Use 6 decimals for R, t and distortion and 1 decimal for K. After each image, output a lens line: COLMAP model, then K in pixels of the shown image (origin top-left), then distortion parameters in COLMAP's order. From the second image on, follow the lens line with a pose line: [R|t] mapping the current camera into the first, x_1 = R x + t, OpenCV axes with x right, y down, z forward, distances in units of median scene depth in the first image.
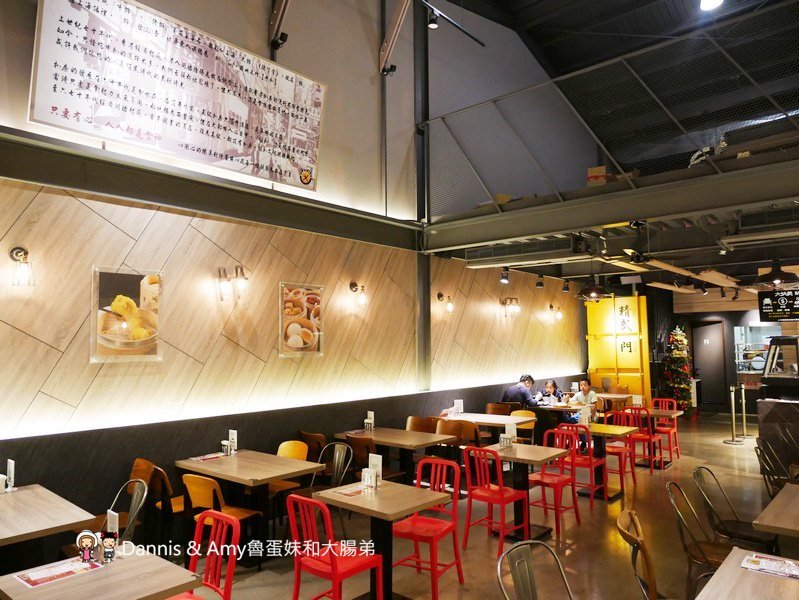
lens RADIAL K [[573.4, 0, 403.4], [0, 573.4, 306.3], [0, 0, 1]] dist [0.064044, -0.059790]
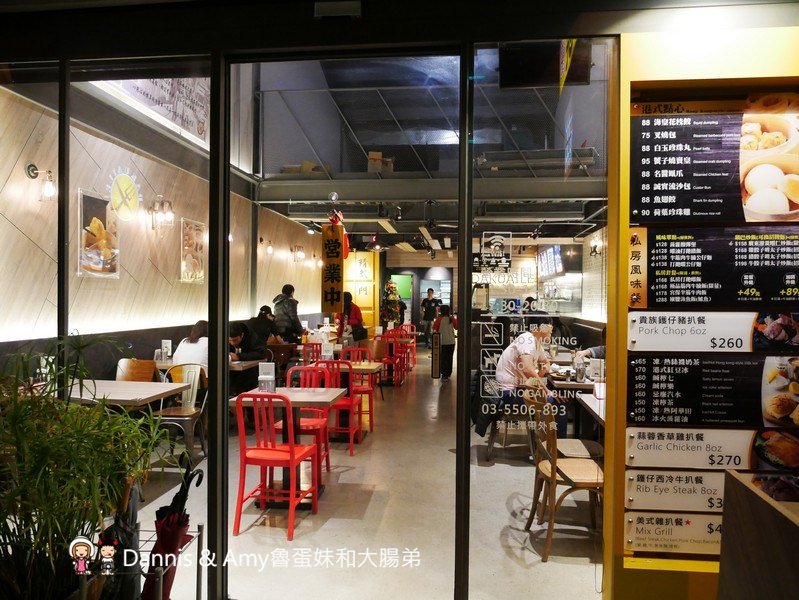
lens RADIAL K [[573.4, 0, 400.0], [0, 573.4, 296.6], [0, 0, 1]] dist [0.064044, -0.059790]
pose [[0.825380, 0.018184, 0.564285, -0.554448], [-0.051160, 0.997778, 0.042679, 0.048633], [-0.562255, -0.064095, 0.824476, -0.229003]]
